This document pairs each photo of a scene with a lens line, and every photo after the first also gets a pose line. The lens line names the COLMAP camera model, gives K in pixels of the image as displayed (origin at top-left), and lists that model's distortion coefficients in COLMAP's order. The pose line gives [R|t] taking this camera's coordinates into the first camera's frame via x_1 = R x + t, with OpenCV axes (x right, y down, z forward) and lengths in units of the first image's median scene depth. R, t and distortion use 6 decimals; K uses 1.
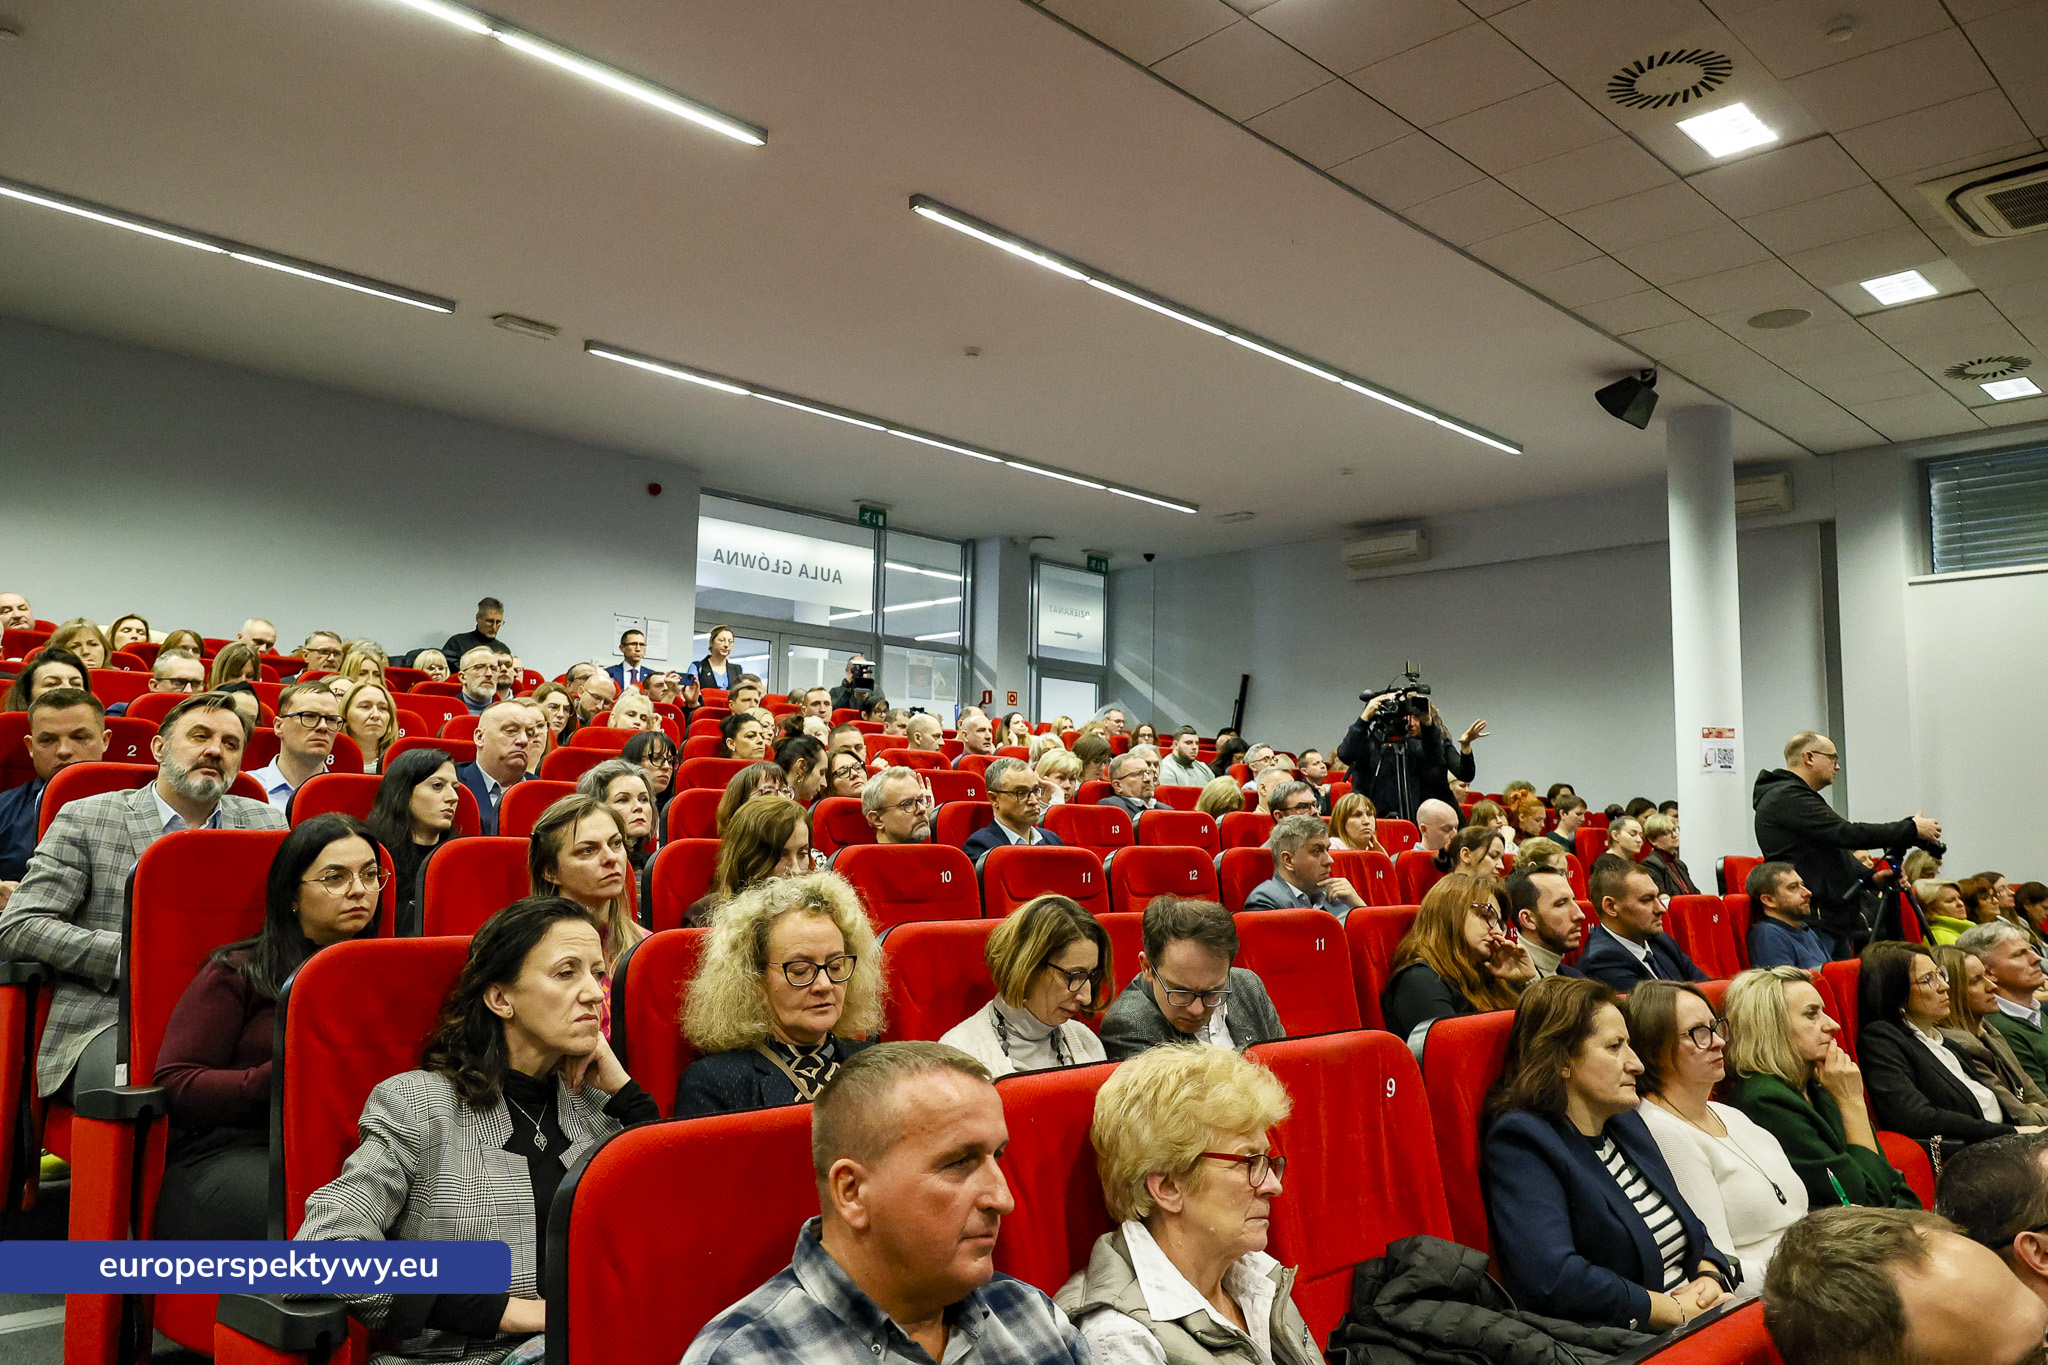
lens RADIAL K [[1434.7, 0, 1001.3], [0, 1434.7, 663.6], [0, 0, 1]] dist [-0.000033, -0.001689]
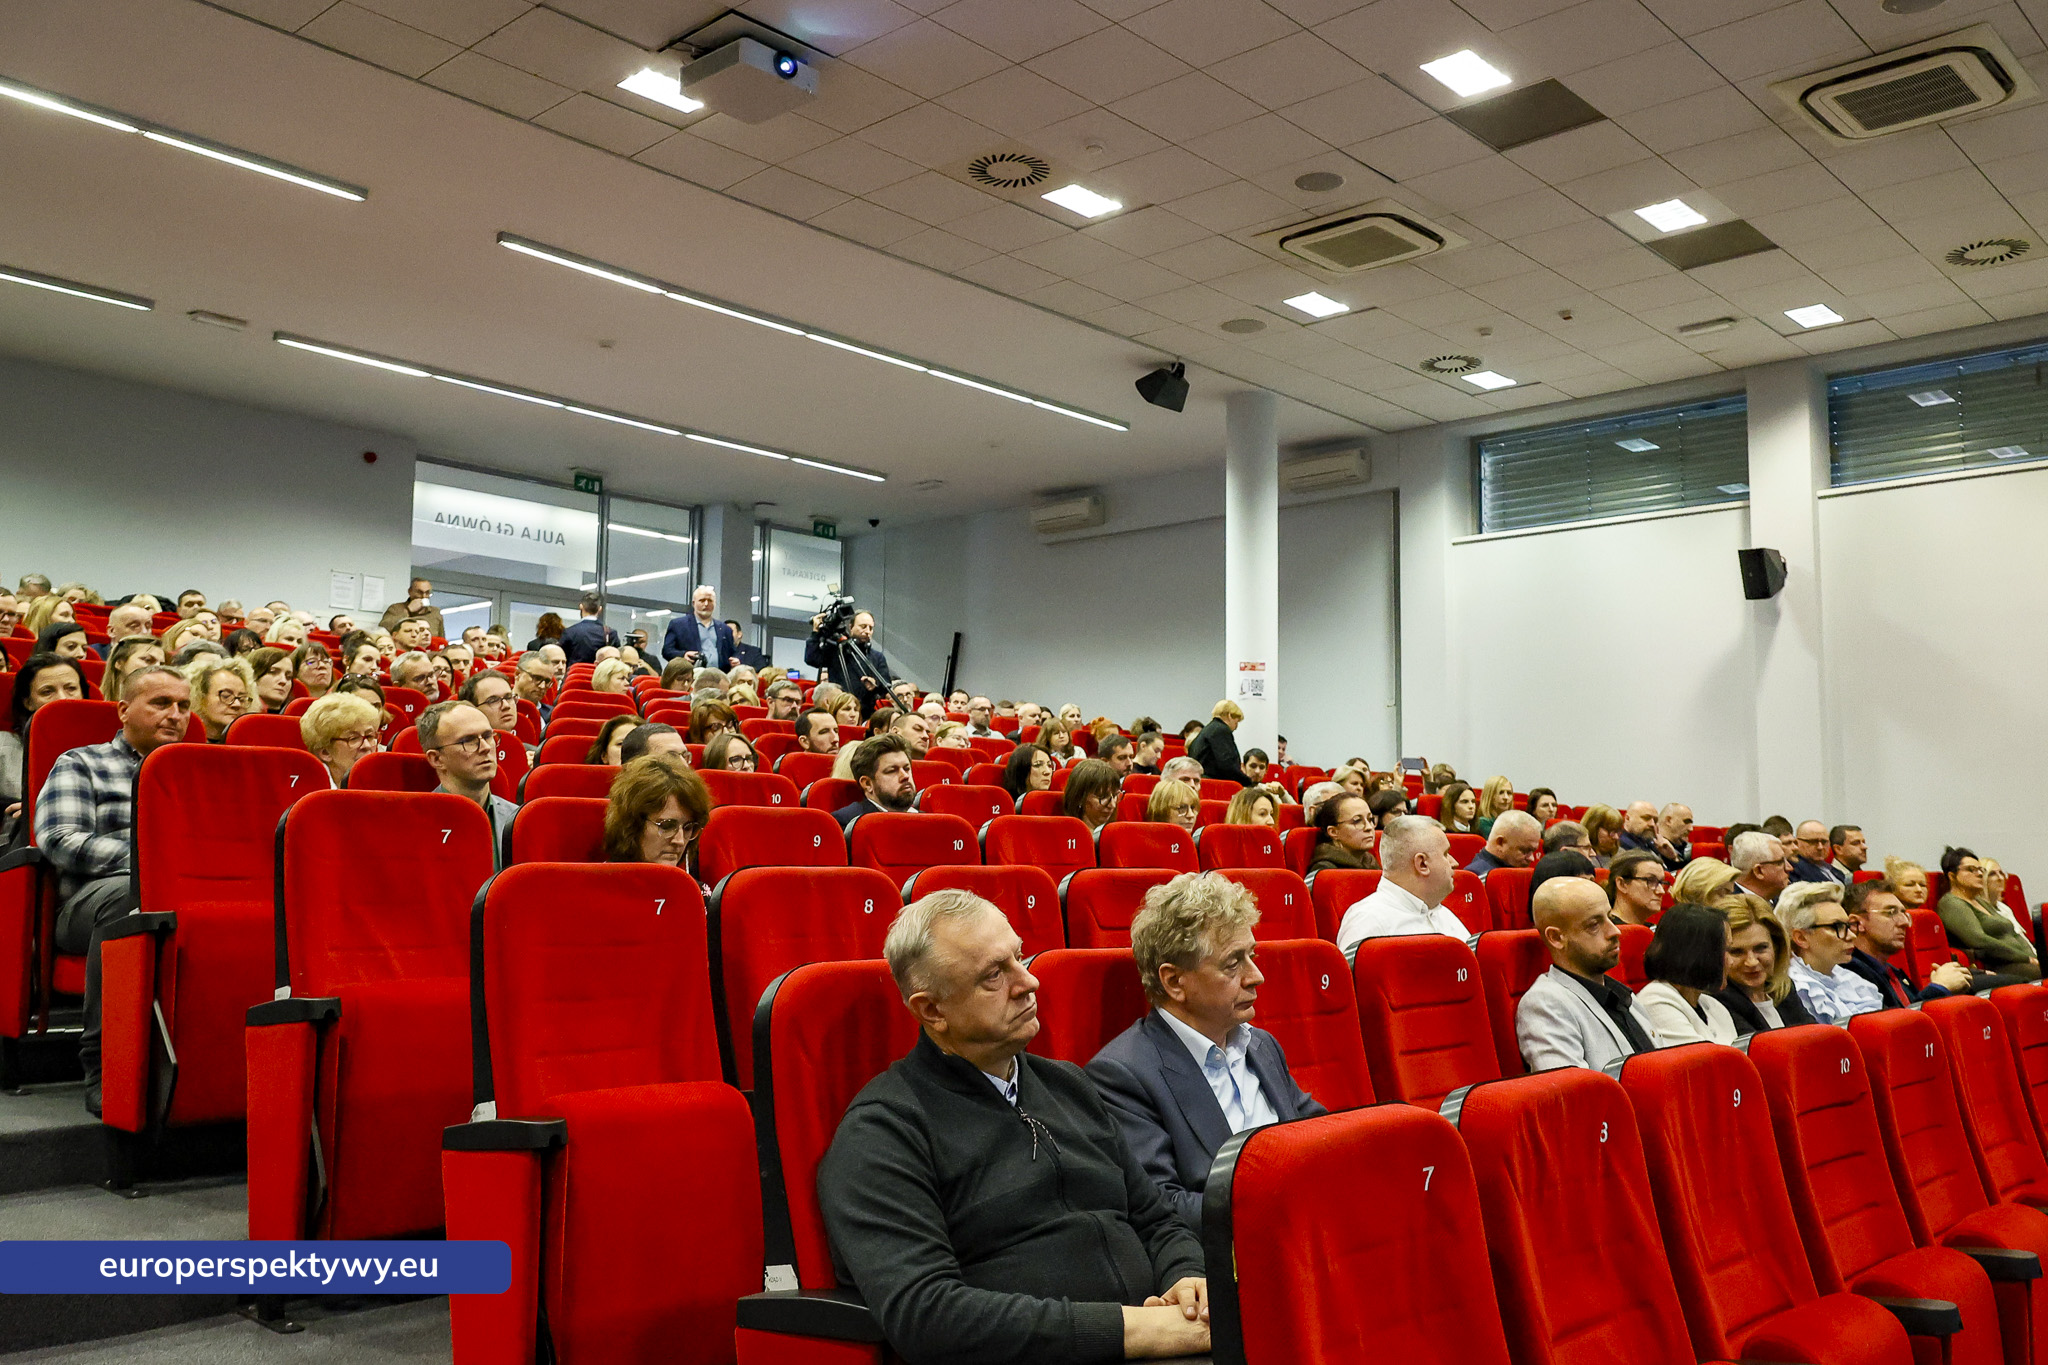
lens RADIAL K [[1671.7, 0, 1024.0], [0, 1671.7, 682.5], [0, 0, 1]] dist [0.004052, -0.003866]
pose [[0.998719, -0.001710, 0.050566, 0.196528], [0.000941, 0.999884, 0.015233, 0.032912], [-0.050586, -0.015166, 0.998605, -0.314111]]
